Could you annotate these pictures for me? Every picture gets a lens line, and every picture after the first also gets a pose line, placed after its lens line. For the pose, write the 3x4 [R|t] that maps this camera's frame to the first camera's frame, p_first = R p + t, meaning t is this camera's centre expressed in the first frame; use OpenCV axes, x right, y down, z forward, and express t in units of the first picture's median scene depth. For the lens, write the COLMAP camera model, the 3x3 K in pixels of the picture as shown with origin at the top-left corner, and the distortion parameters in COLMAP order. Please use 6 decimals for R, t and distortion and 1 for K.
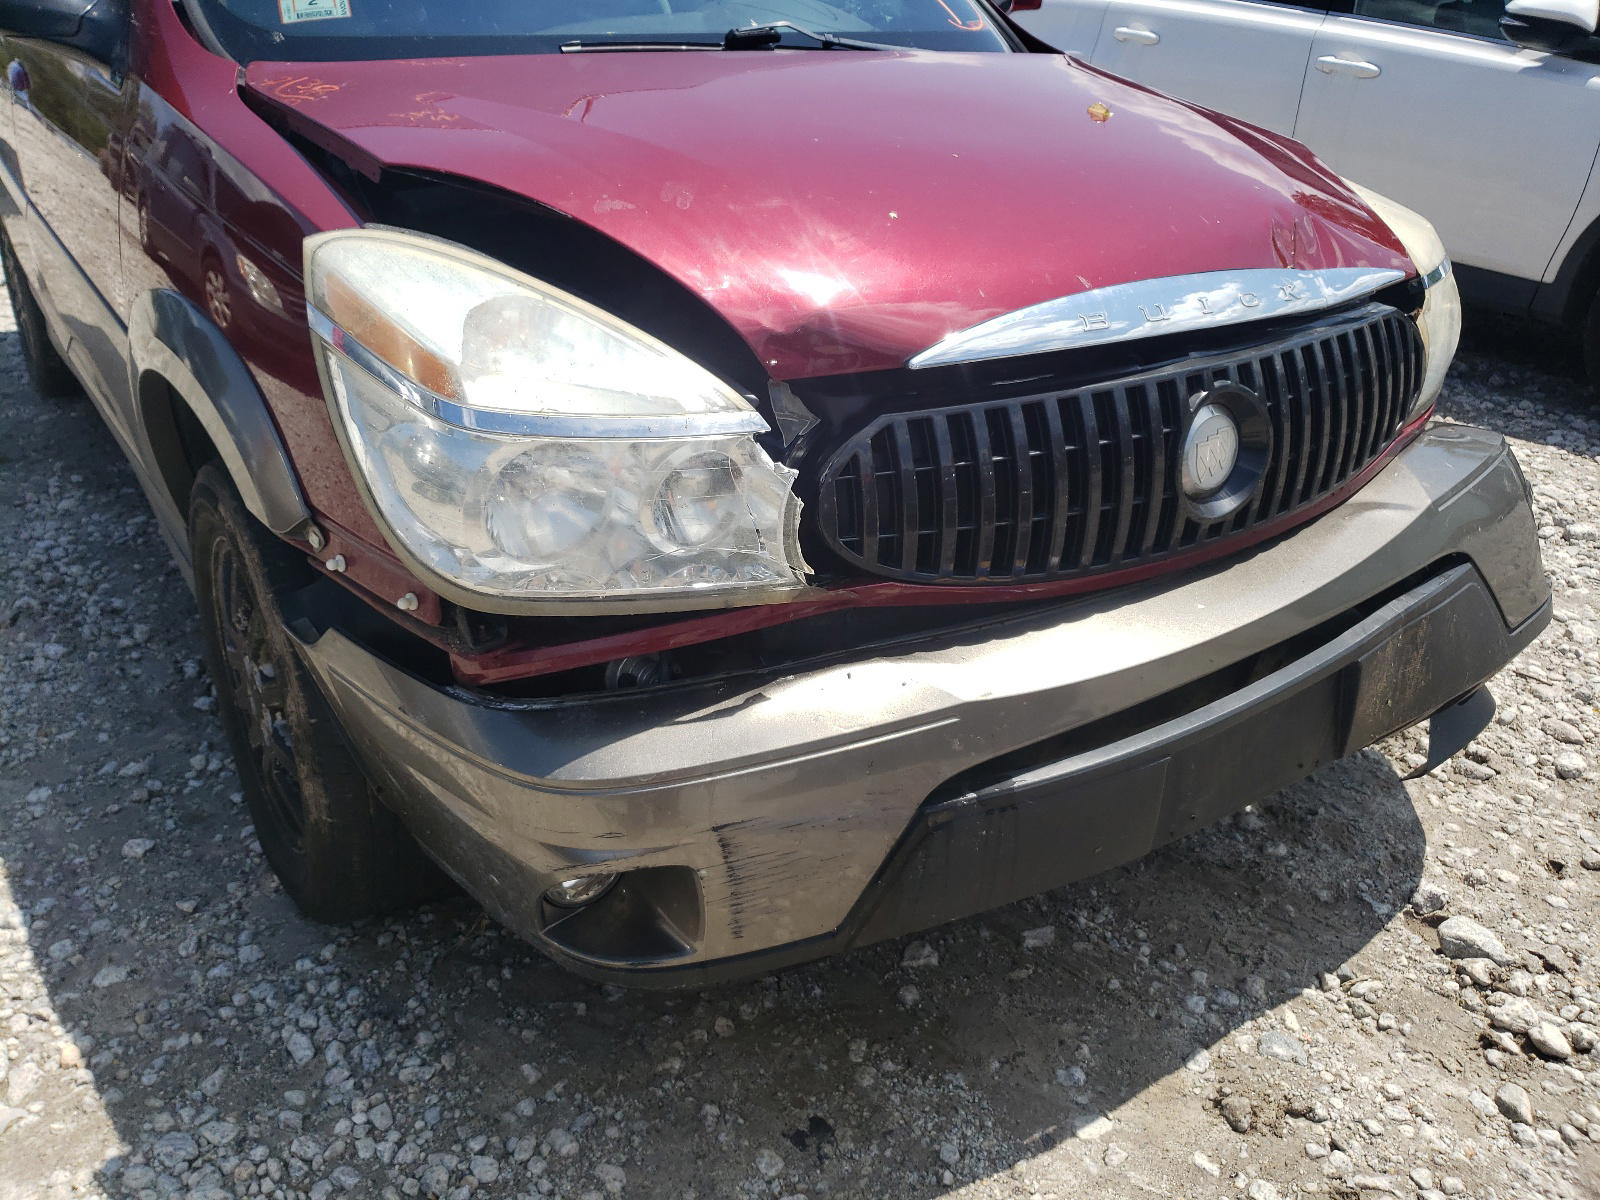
lens RADIAL K [[1213.2, 0, 792.3], [0, 1213.2, 583.5], [0, 0, 1]] dist [-0.017103, 0.030818]
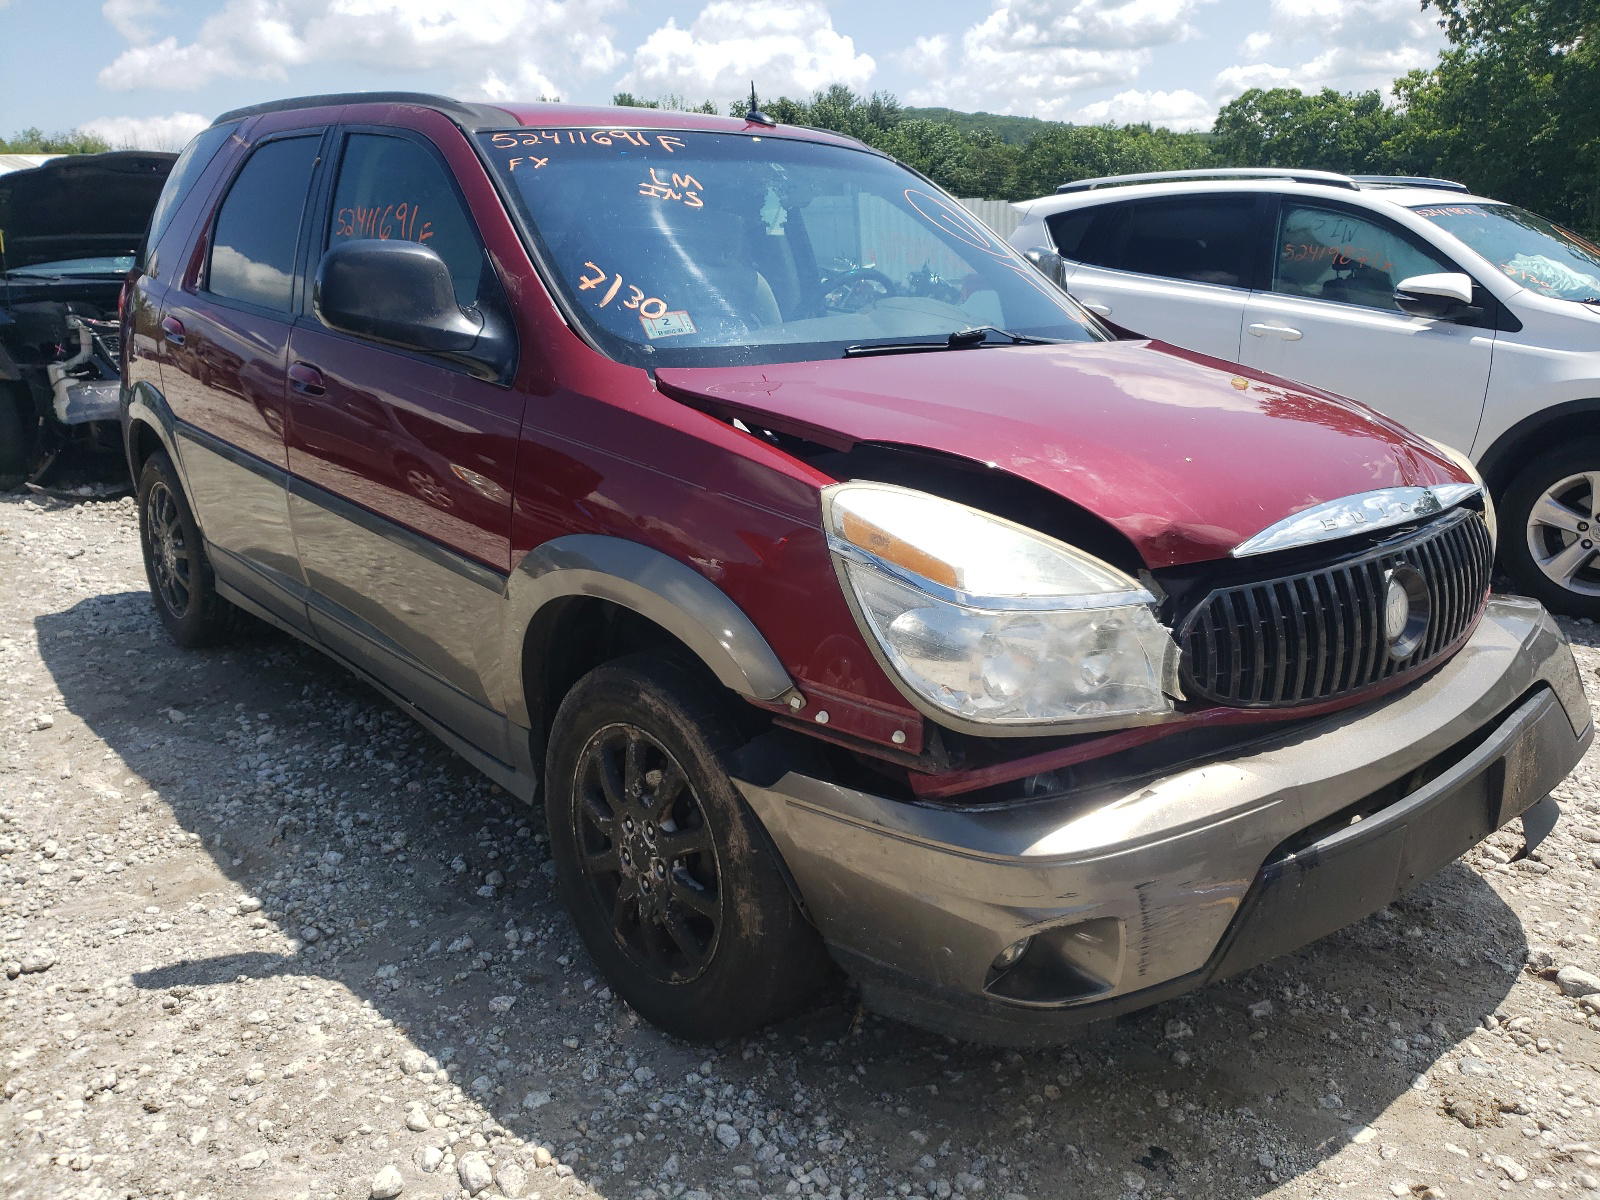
lens RADIAL K [[1213.2, 0, 802.1], [0, 1213.2, 608.2], [0, 0, 1]] dist [-0.017103, 0.030818]
pose [[0.993314, -0.048529, 0.104748, -0.405990], [0.066039, 0.983093, -0.170786, 0.070035], [-0.094689, 0.176561, 0.979725, -0.276429]]
